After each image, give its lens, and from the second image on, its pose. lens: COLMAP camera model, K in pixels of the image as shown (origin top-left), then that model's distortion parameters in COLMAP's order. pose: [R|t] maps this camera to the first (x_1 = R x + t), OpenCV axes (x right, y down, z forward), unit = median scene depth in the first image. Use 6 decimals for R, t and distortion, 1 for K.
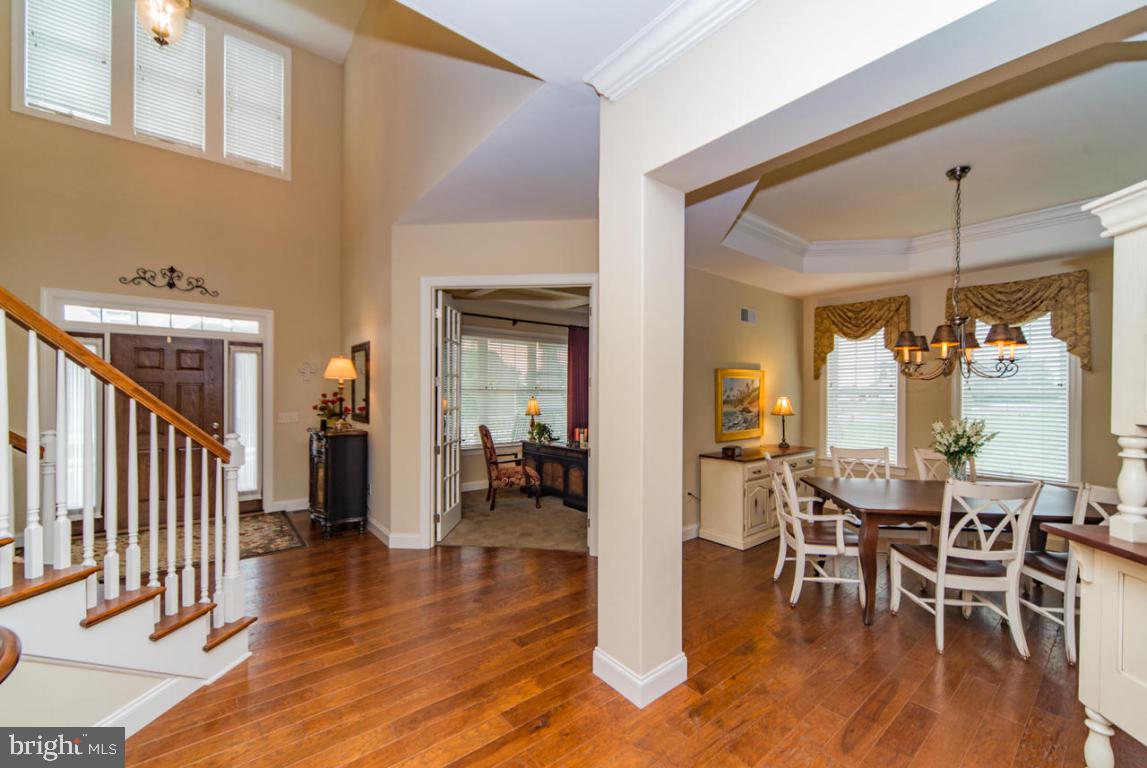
lens RADIAL K [[456.0, 0, 570.4], [0, 456.0, 390.6], [0, 0, 1]] dist [0.000935, 0.000025]
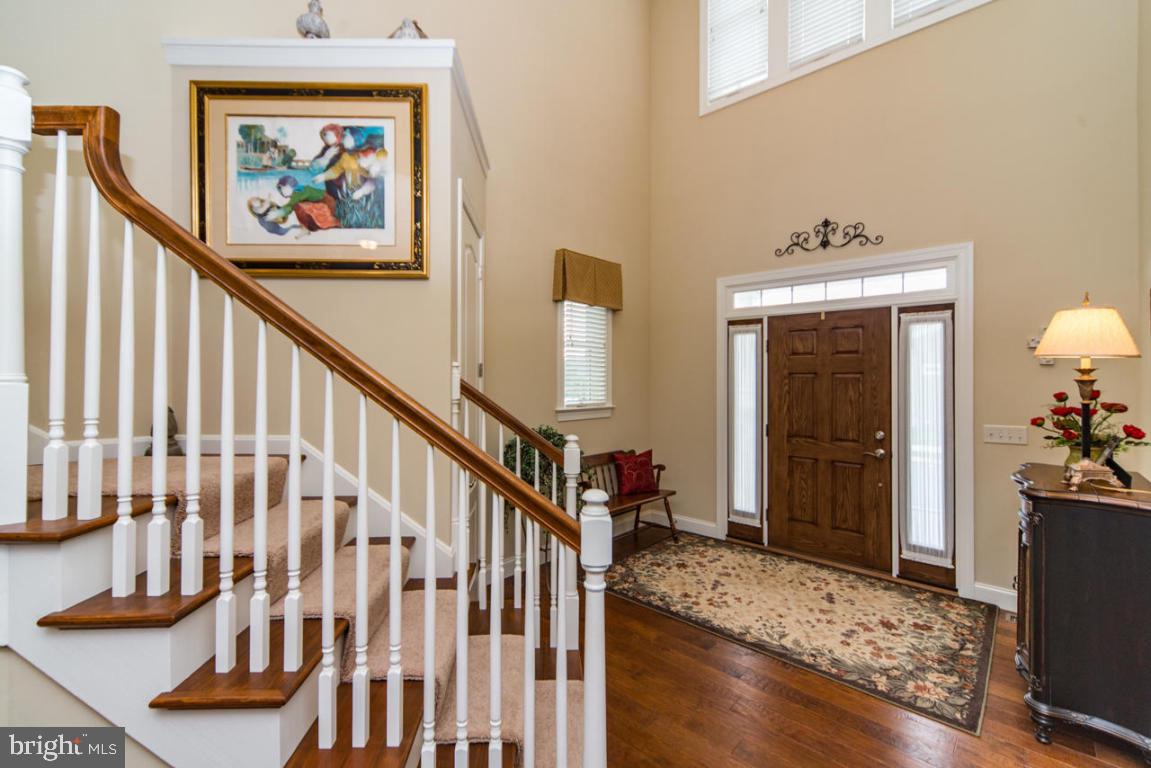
lens RADIAL K [[486.1, 0, 568.1], [0, 486.1, 375.1], [0, 0, 1]] dist [0.002140, 0.000345]
pose [[0.134008, -0.007673, -0.990950, -0.129963], [0.001611, 0.999970, -0.007525, -0.007680], [0.990979, -0.000588, 0.134017, 0.456444]]
